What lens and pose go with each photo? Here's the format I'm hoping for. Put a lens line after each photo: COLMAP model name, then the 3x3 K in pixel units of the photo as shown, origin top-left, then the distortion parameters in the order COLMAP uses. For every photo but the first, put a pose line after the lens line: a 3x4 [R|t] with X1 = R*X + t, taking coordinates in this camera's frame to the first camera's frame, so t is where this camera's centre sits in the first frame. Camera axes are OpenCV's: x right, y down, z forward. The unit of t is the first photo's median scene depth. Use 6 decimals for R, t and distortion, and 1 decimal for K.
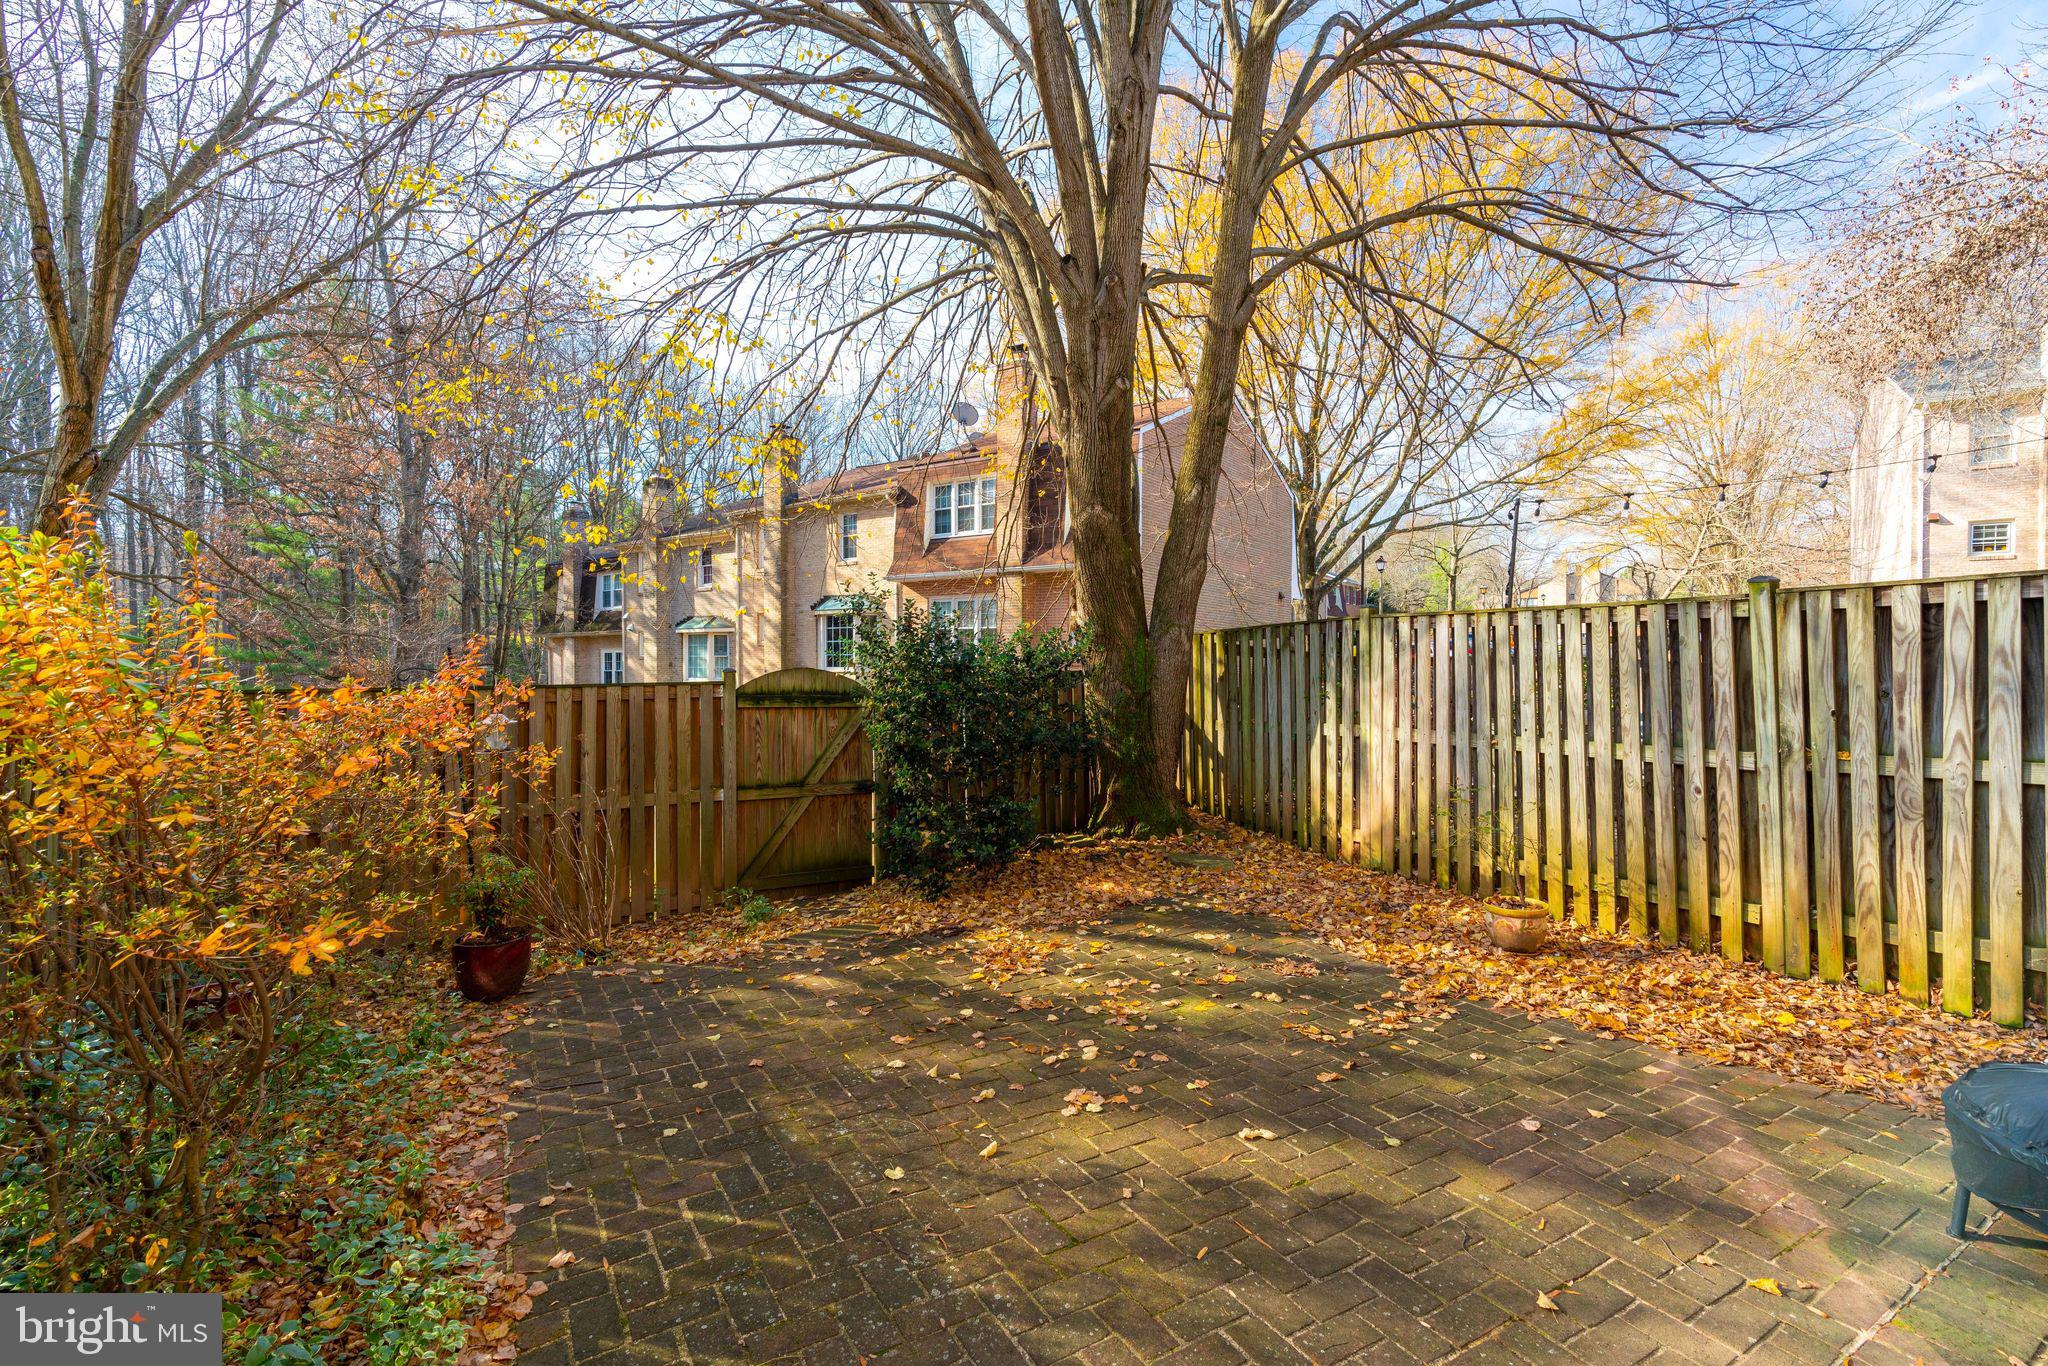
lens RADIAL K [[937.1, 0, 1017.8], [0, 937.1, 676.0], [0, 0, 1]] dist [-0.001875, -0.000043]
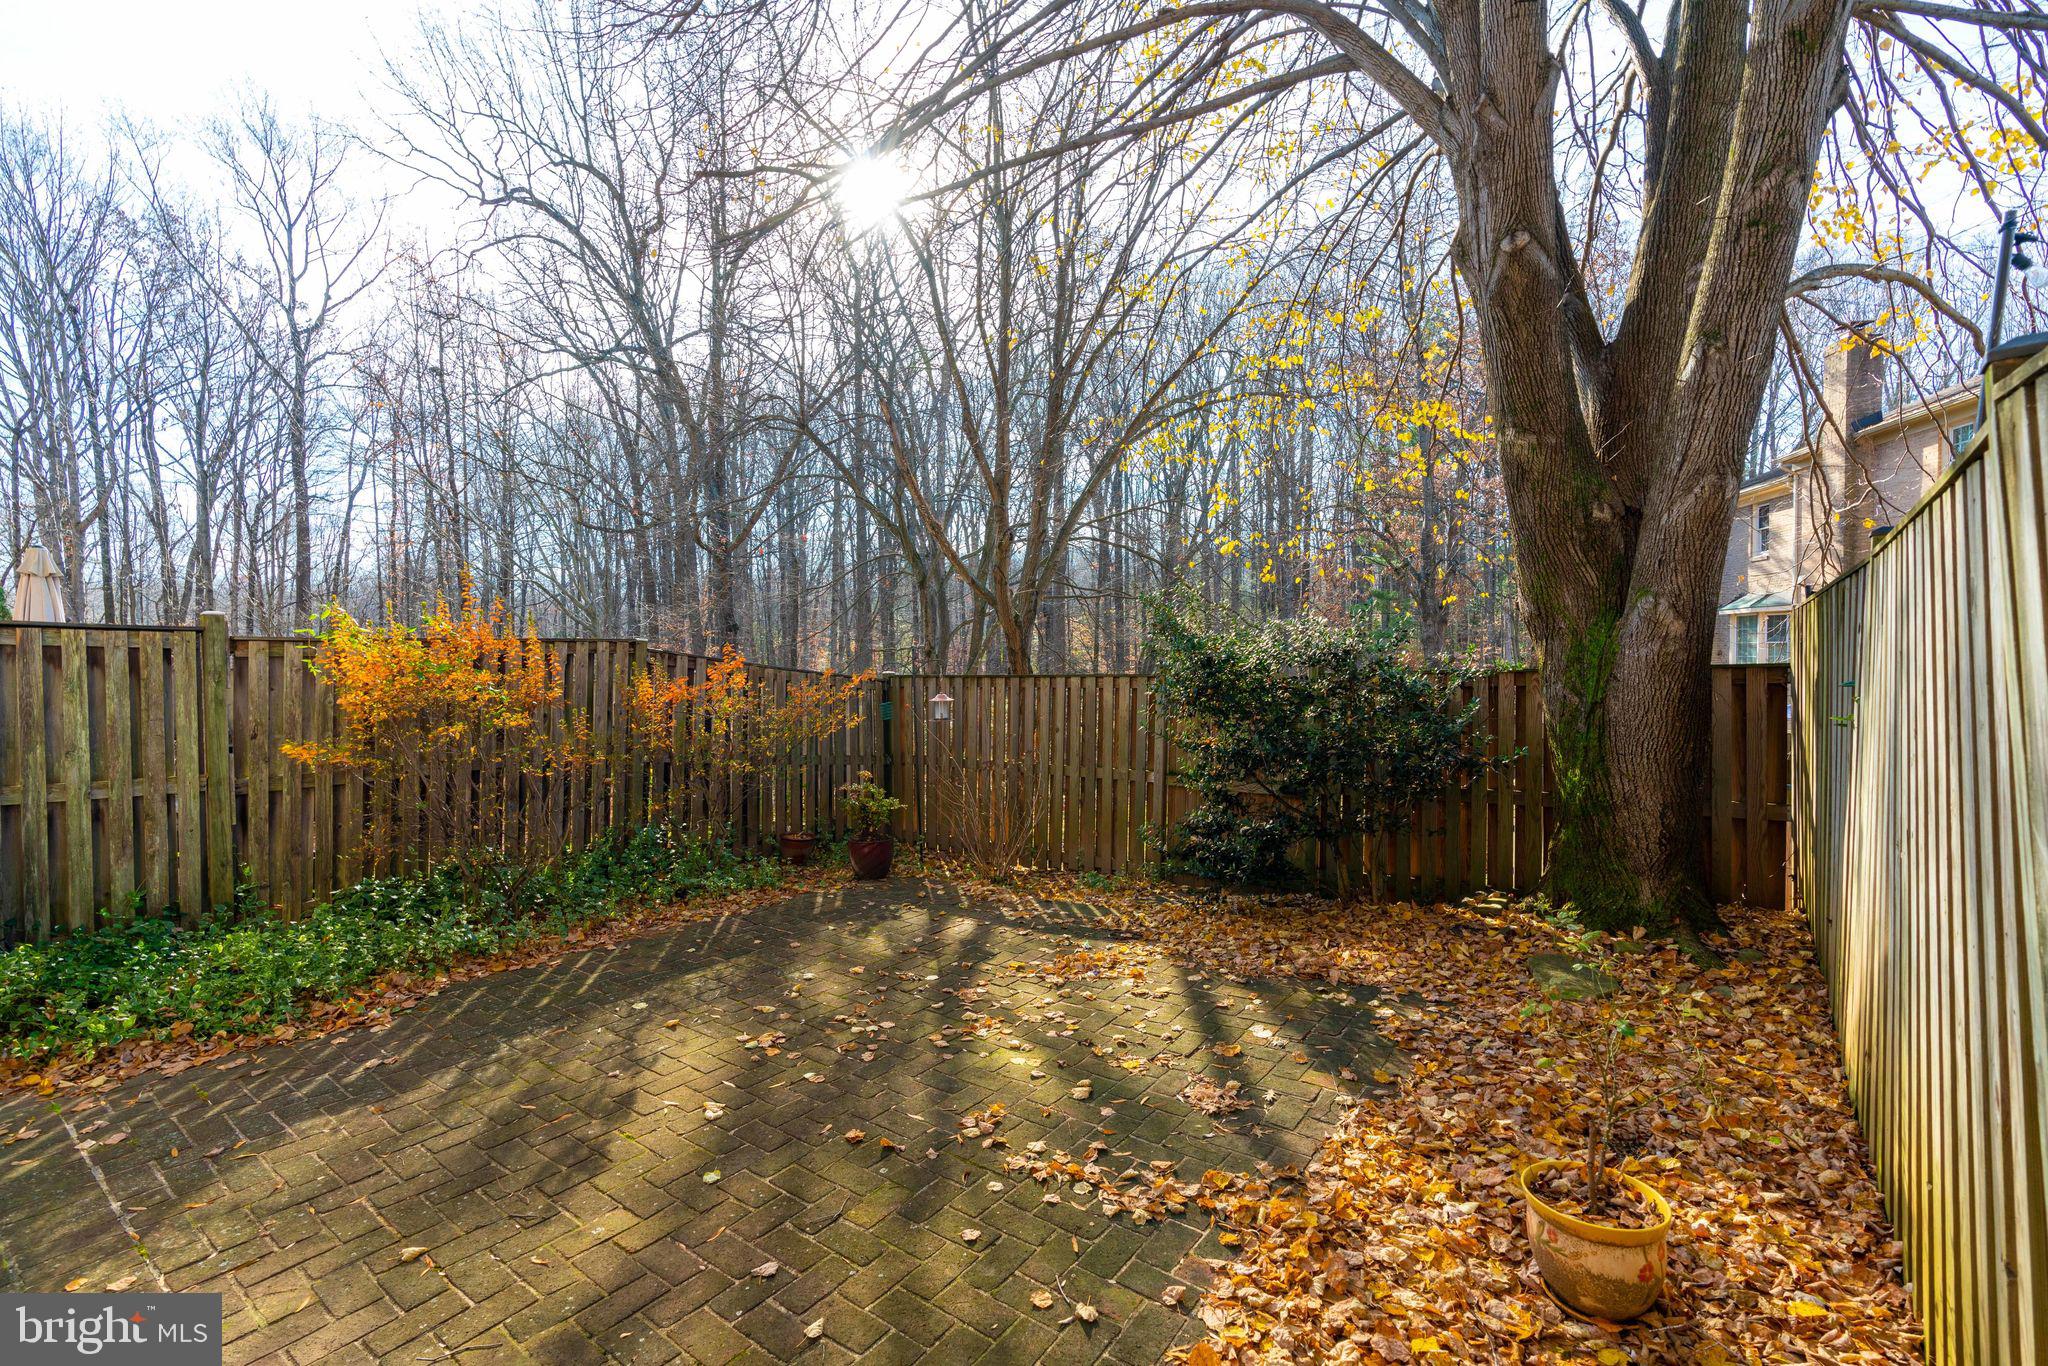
lens RADIAL K [[937.1, 0, 1016.8], [0, 937.1, 684.4], [0, 0, 1]] dist [-0.001875, -0.000043]
pose [[0.358920, 0.017899, -0.933197, 0.963348], [-0.000459, 0.999819, 0.019000, -0.005535], [0.933368, -0.006392, 0.358863, 0.676170]]
